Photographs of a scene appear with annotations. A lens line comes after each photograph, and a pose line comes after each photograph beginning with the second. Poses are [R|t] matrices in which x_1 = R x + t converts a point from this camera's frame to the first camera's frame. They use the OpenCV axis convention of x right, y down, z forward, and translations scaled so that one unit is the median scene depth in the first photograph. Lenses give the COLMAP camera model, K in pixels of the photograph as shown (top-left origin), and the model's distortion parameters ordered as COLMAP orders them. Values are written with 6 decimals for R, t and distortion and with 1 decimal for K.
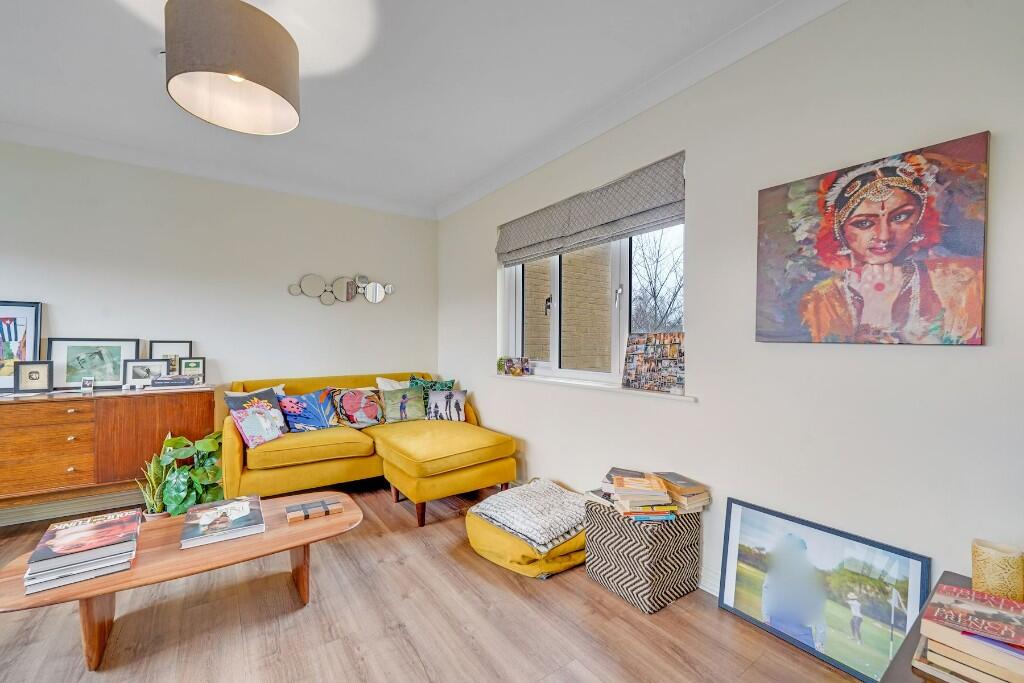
lens RADIAL K [[421.3, 0, 513.4], [0, 421.3, 339.9], [0, 0, 1]] dist [-0.001643, -0.000154]
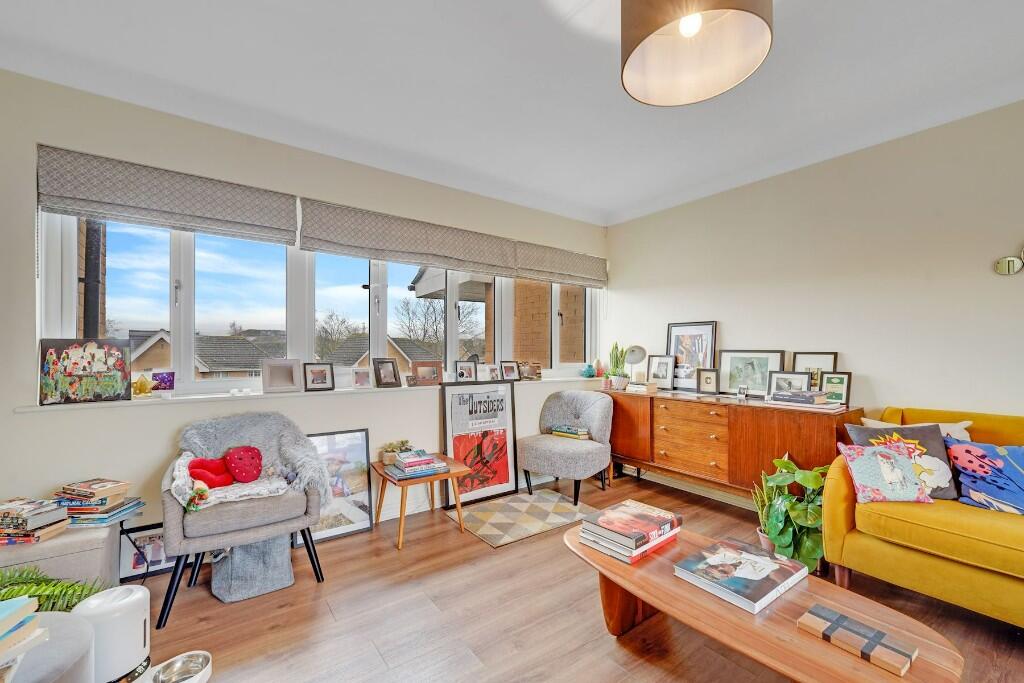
lens RADIAL K [[421.3, 0, 519.0], [0, 421.3, 358.6], [0, 0, 1]] dist [-0.001643, -0.000154]
pose [[0.004039, 0.011055, -0.999931, 0.082736], [-0.000125, 0.999939, 0.011055, 0.006722], [0.999992, 0.000080, 0.004040, 0.407144]]
